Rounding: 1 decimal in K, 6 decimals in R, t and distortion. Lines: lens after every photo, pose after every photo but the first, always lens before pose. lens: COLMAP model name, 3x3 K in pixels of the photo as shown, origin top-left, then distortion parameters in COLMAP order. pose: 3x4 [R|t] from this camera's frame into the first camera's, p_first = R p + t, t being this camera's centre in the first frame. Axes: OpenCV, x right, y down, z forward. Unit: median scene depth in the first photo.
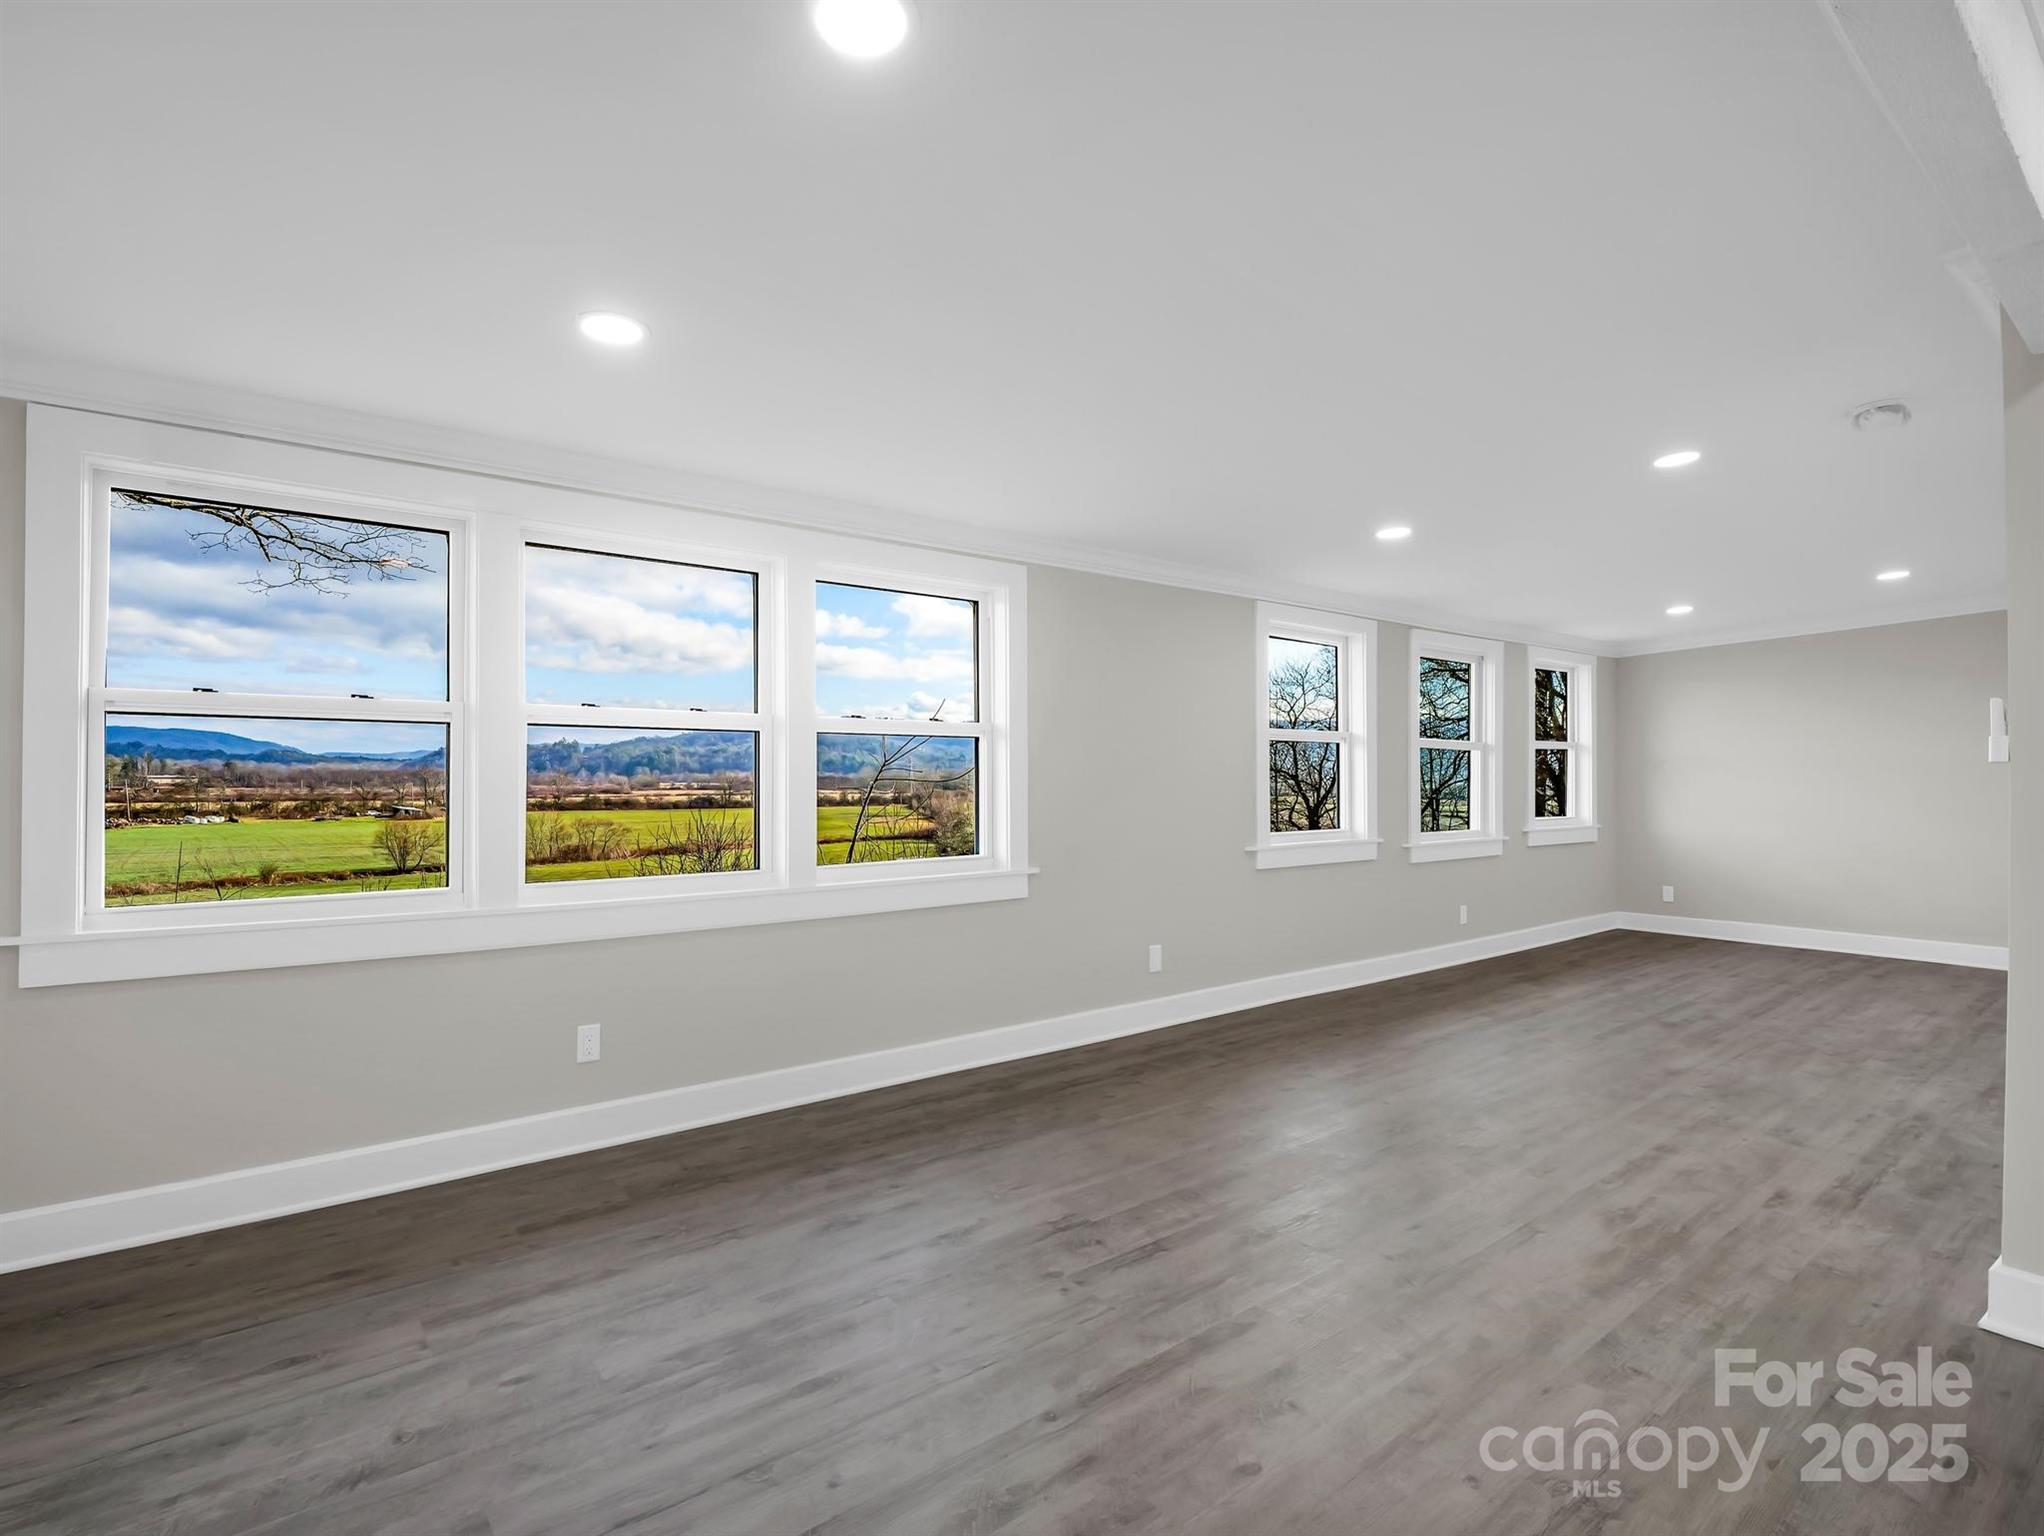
lens RADIAL K [[1011.8, 0, 1017.7], [0, 1011.8, 773.6], [0, 0, 1]] dist [-0.010994, -0.000577]
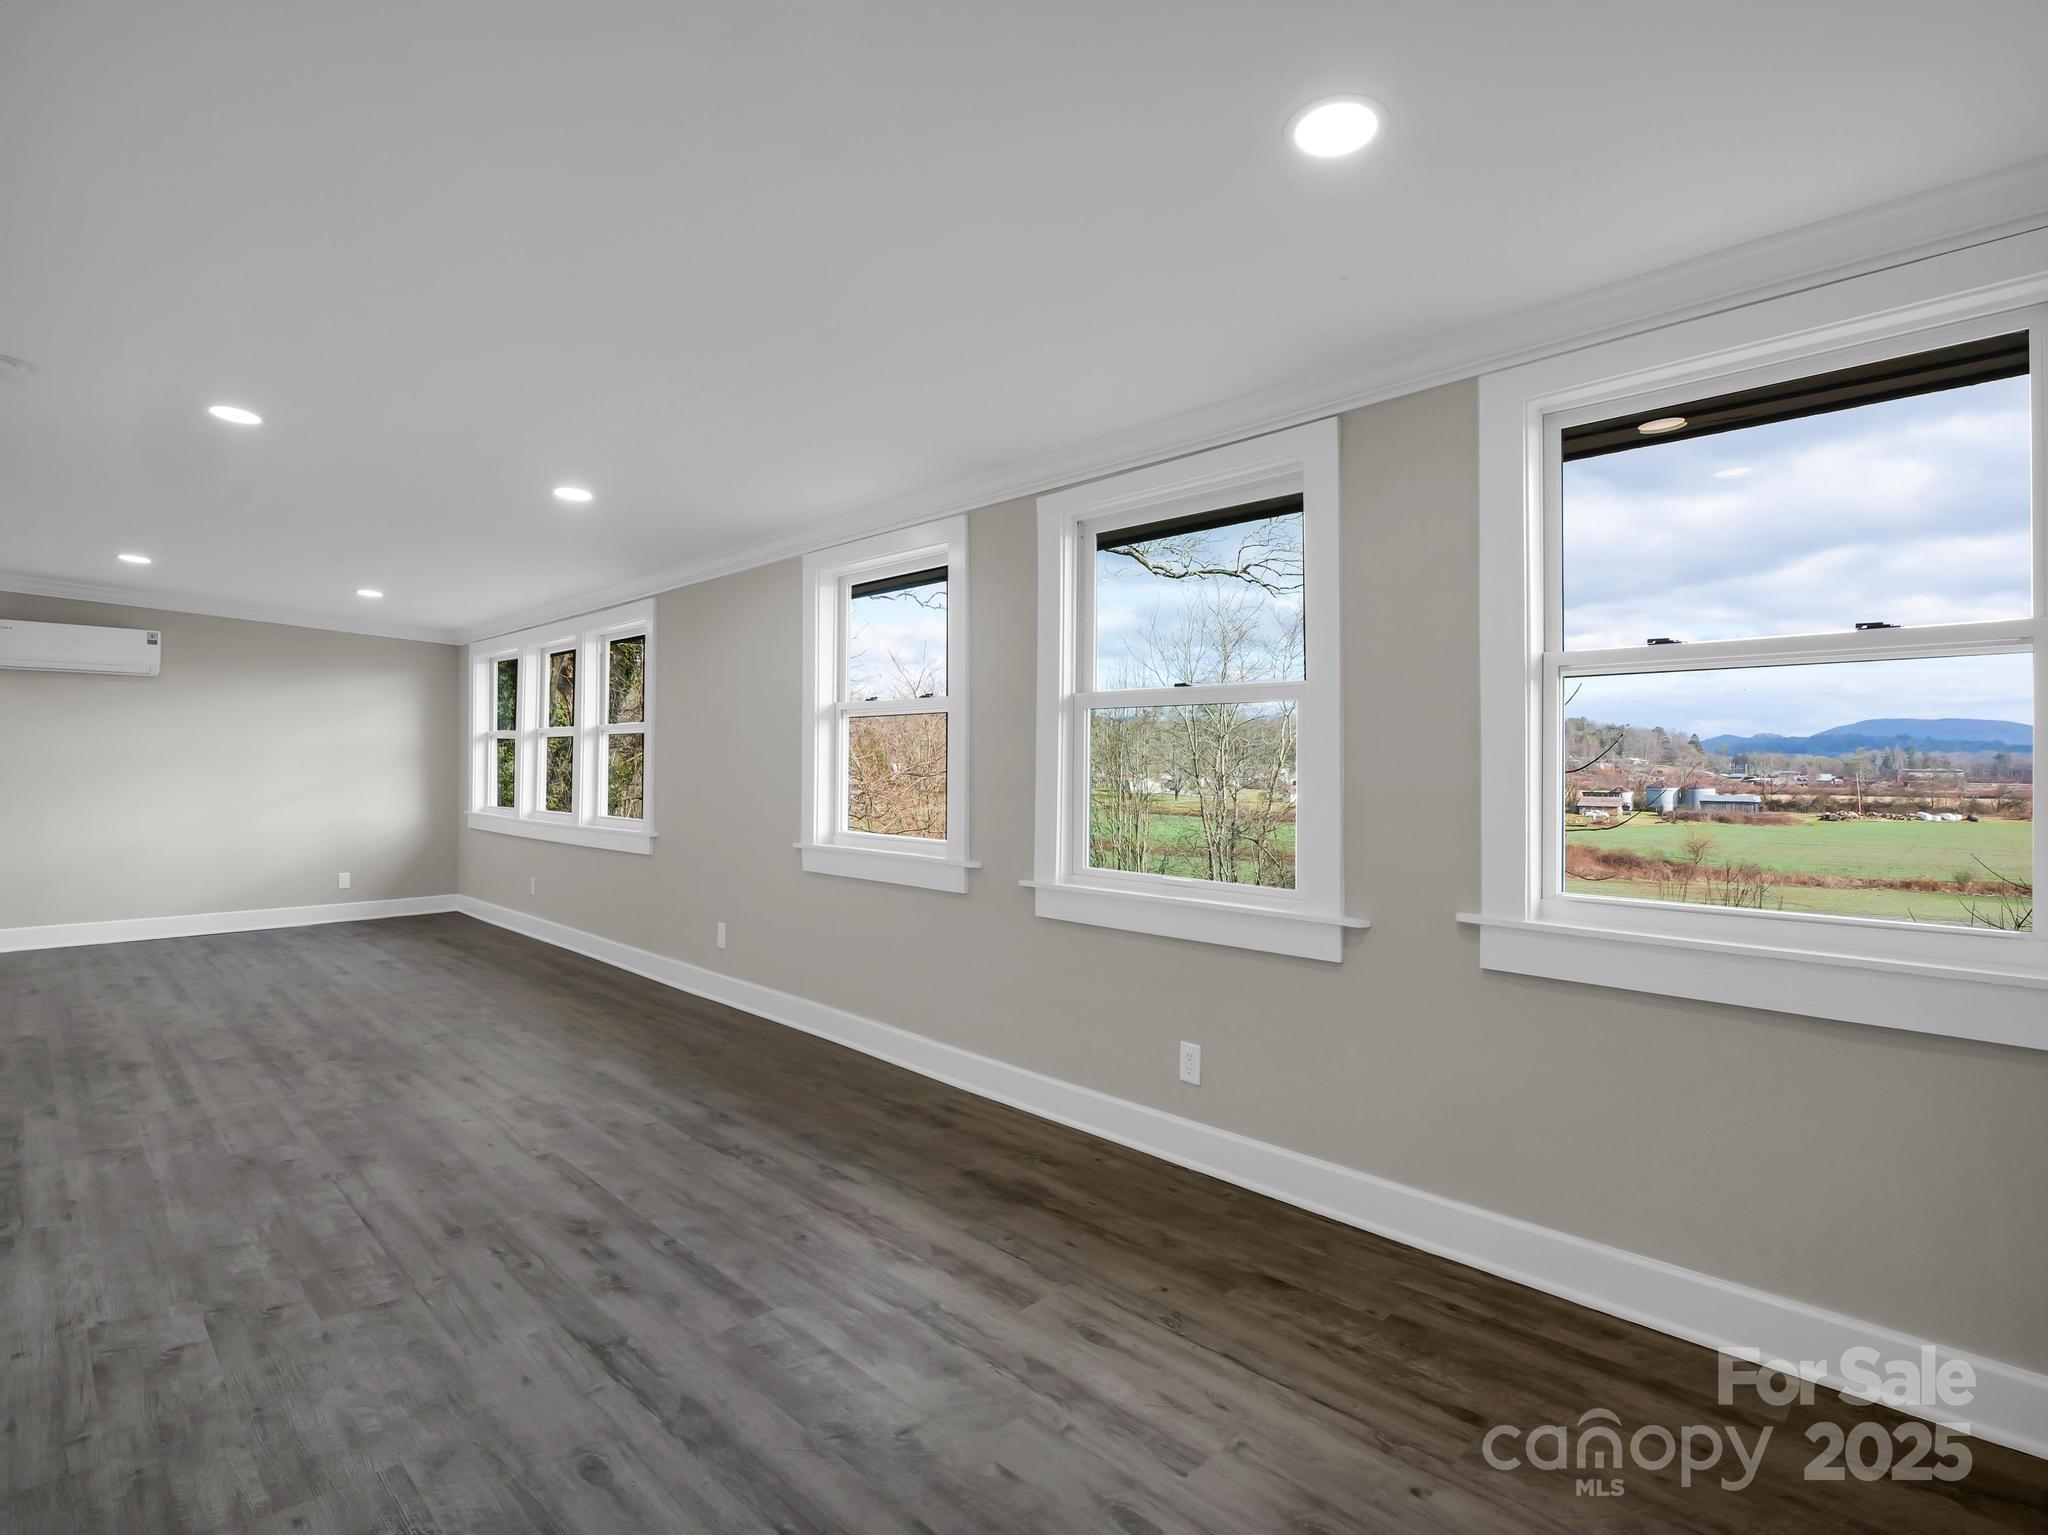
lens RADIAL K [[1013.7, 0, 974.6], [0, 1013.7, 765.7], [0, 0, 1]] dist [-0.010994, -0.000577]
pose [[0.095647, -0.000394, -0.995415, 1.862872], [-0.001054, 0.999999, -0.000497, 0.011505], [0.995415, 0.001097, 0.095646, 1.798380]]
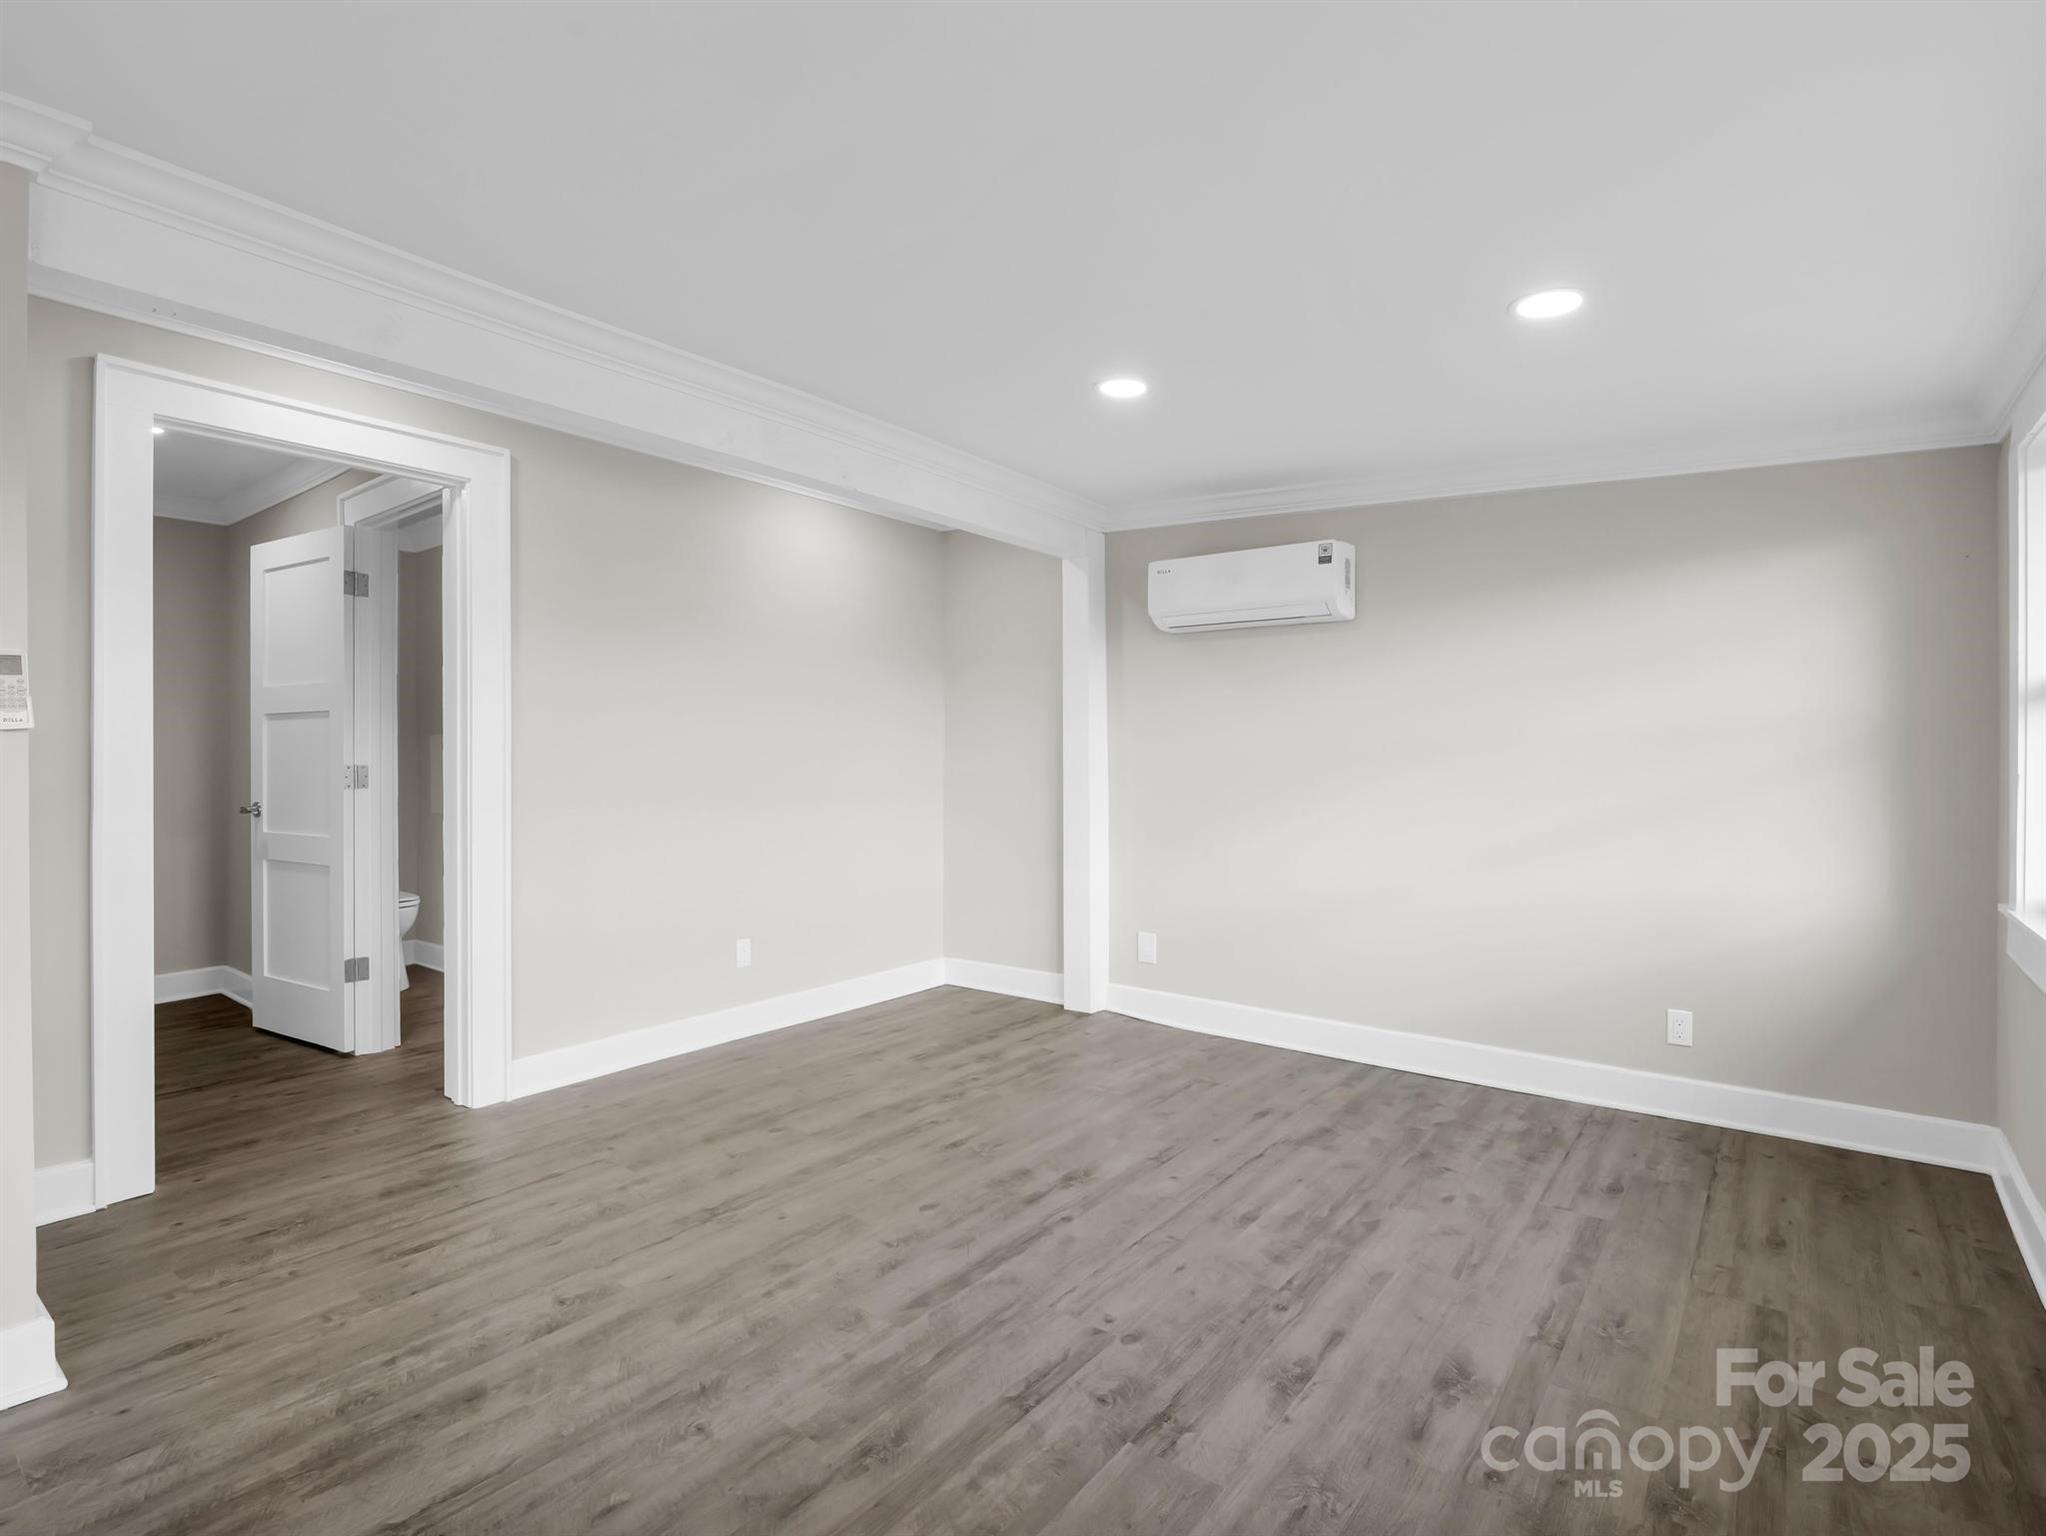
lens RADIAL K [[1012.7, 0, 1018.6], [0, 1012.7, 753.2], [0, 0, 1]] dist [-0.010994, -0.000577]
pose [[-0.969752, -0.010016, -0.243885, 0.264178], [-0.008402, 0.999935, -0.007656, 0.006315], [0.243946, -0.005375, -0.969774, 1.398632]]
